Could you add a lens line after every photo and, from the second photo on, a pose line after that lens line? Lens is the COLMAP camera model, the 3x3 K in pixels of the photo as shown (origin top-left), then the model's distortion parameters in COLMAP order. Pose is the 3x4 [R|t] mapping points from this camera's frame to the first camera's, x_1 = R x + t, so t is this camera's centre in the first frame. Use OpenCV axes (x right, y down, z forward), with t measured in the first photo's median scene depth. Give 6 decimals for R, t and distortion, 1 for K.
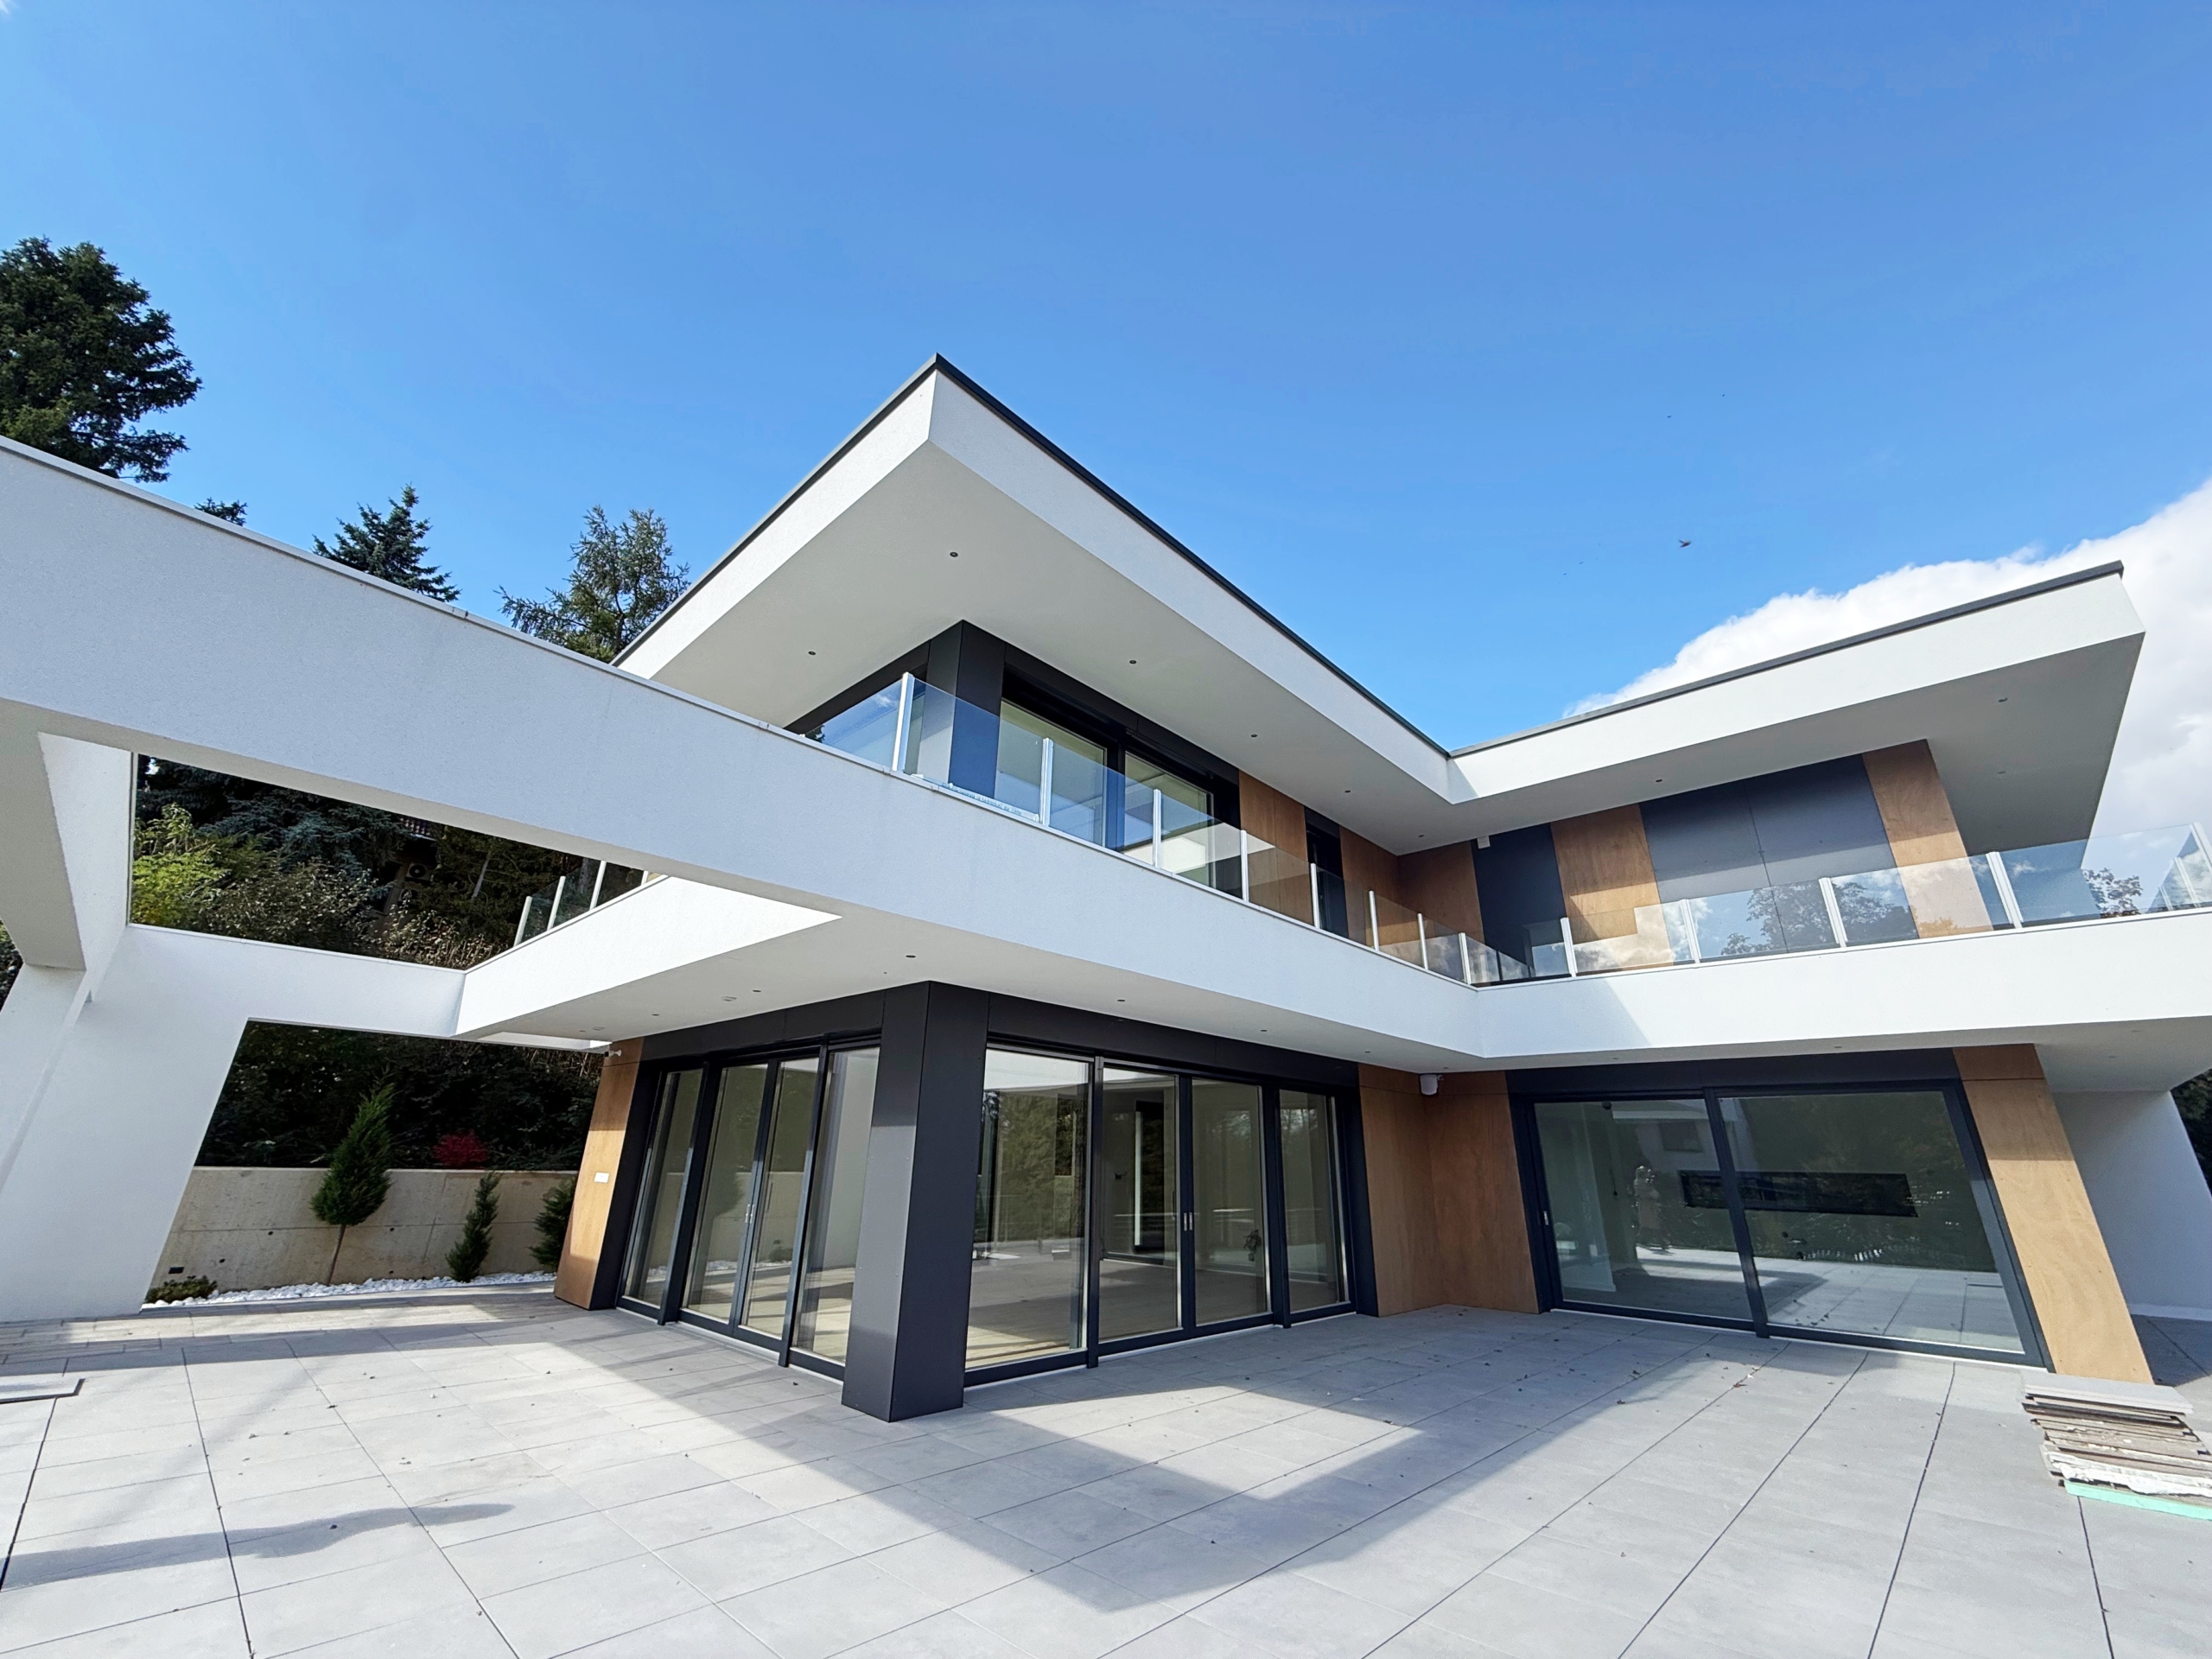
lens RADIAL K [[885.3, 0, 1106.6], [0, 885.3, 827.5], [0, 0, 1]] dist [0.000495, 0.000254]
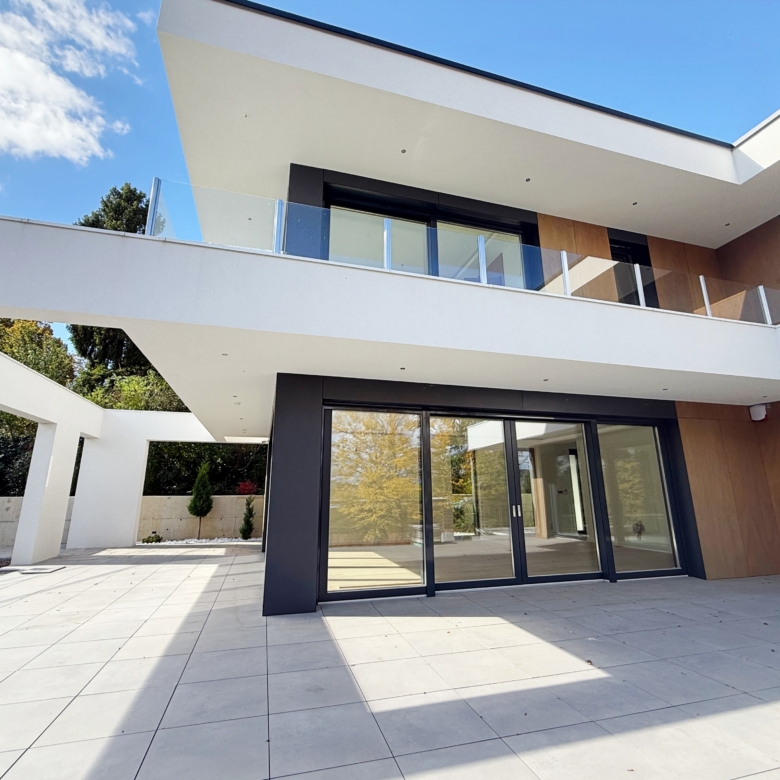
lens RADIAL K [[425.7, 0, 388.9], [0, 425.7, 388.7], [0, 0, 1]] dist [-0.001774, 0.001637]
pose [[0.860964, -0.149385, -0.486236, 0.257852], [0.203579, 0.977203, 0.060248, 0.135670], [0.466151, -0.150859, 0.871748, 0.263148]]
